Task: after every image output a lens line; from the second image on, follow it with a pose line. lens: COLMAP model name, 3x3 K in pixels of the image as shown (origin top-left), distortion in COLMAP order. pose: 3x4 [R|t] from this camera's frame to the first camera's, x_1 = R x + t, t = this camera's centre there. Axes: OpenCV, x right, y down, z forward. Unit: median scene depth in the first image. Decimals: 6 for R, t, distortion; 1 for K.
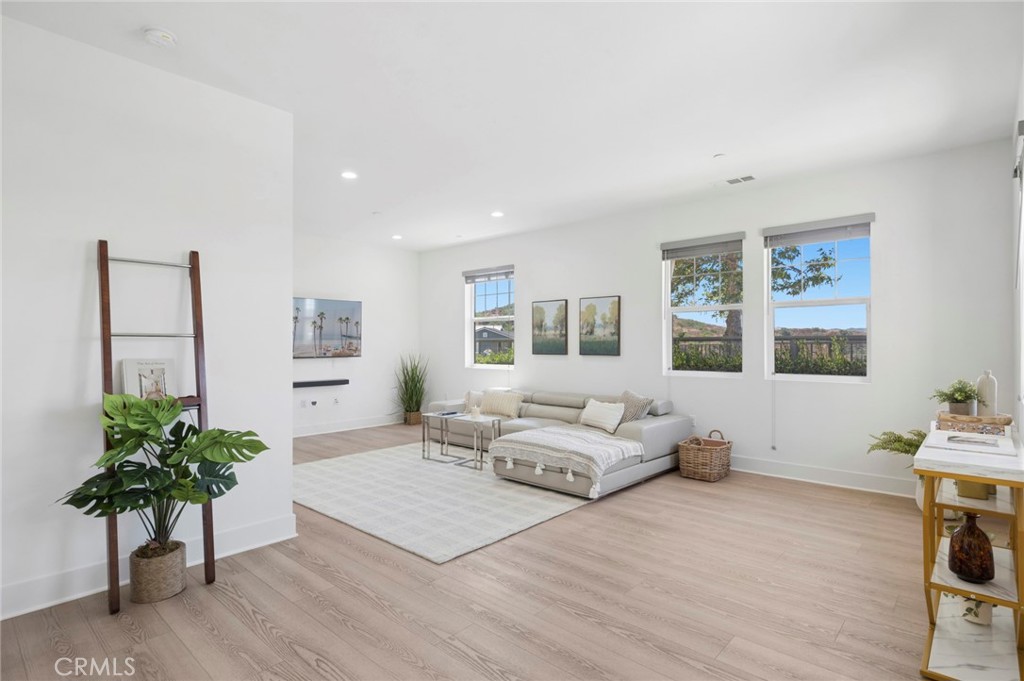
lens RADIAL K [[519.8, 0, 512.0], [0, 519.8, 340.5], [0, 0, 1]] dist [0.002944, 0.000223]
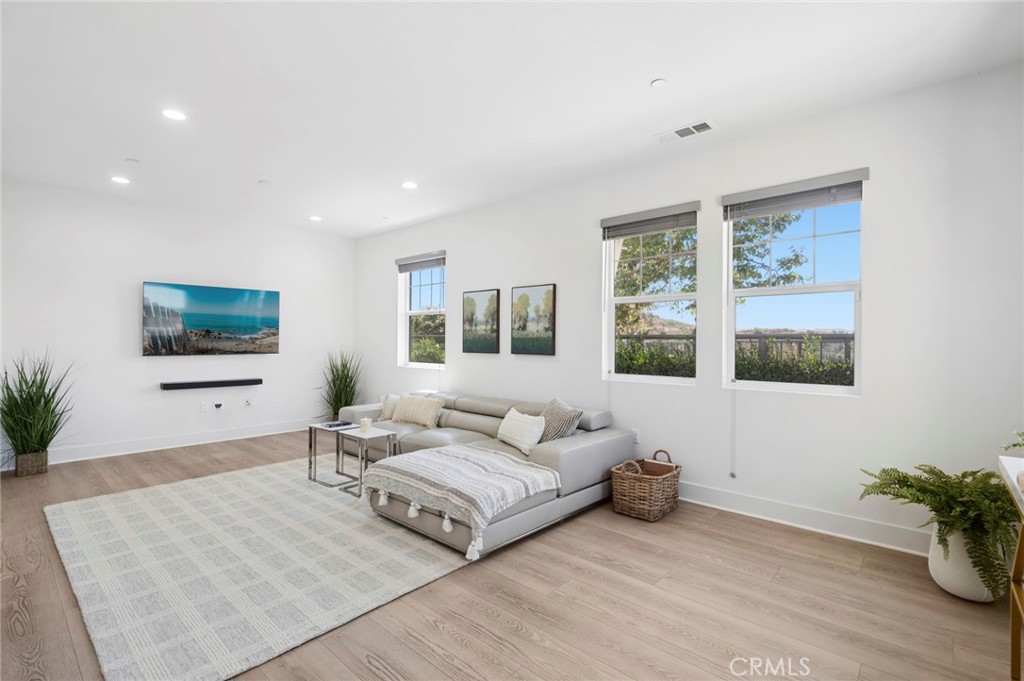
lens RADIAL K [[472.4, 0, 512.0], [0, 472.4, 340.5], [0, 0, 1]] dist [-0.000405, 0.000109]
pose [[0.999963, 0.007289, 0.004471, 0.151827], [-0.007317, 0.999953, 0.006426, 0.001035], [-0.004424, -0.006459, 0.999969, 0.266601]]
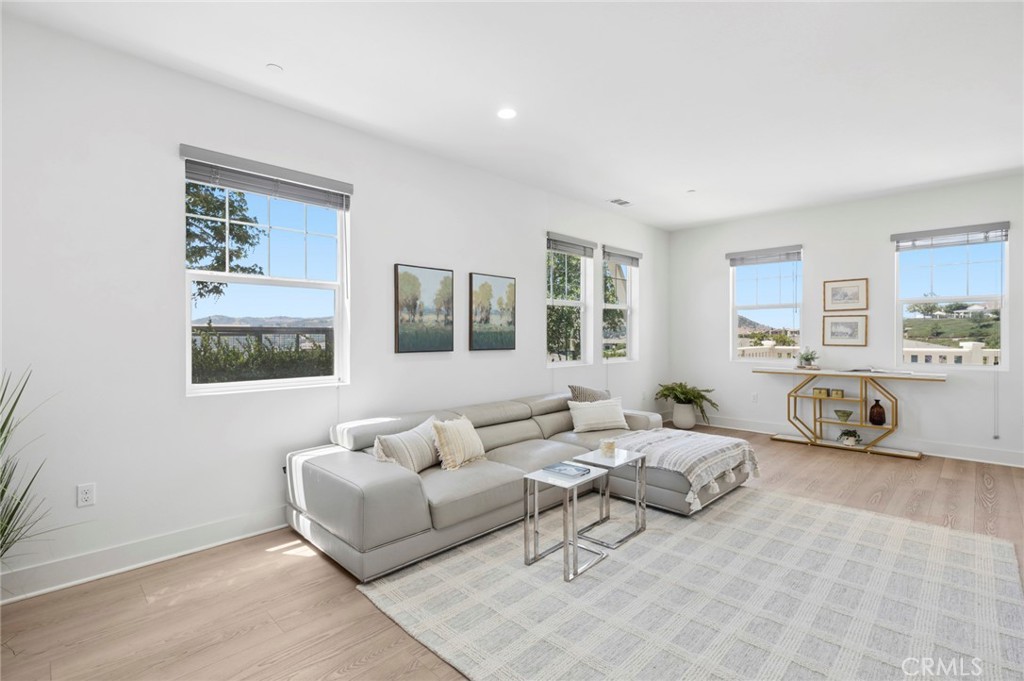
lens RADIAL K [[472.4, 0, 512.0], [0, 472.4, 340.5], [0, 0, 1]] dist [-0.000405, 0.000109]
pose [[0.044356, -0.010537, 0.998960, -0.628017], [-0.007329, 0.999914, 0.010873, 0.007256], [-0.998989, -0.007803, 0.044275, 1.088040]]
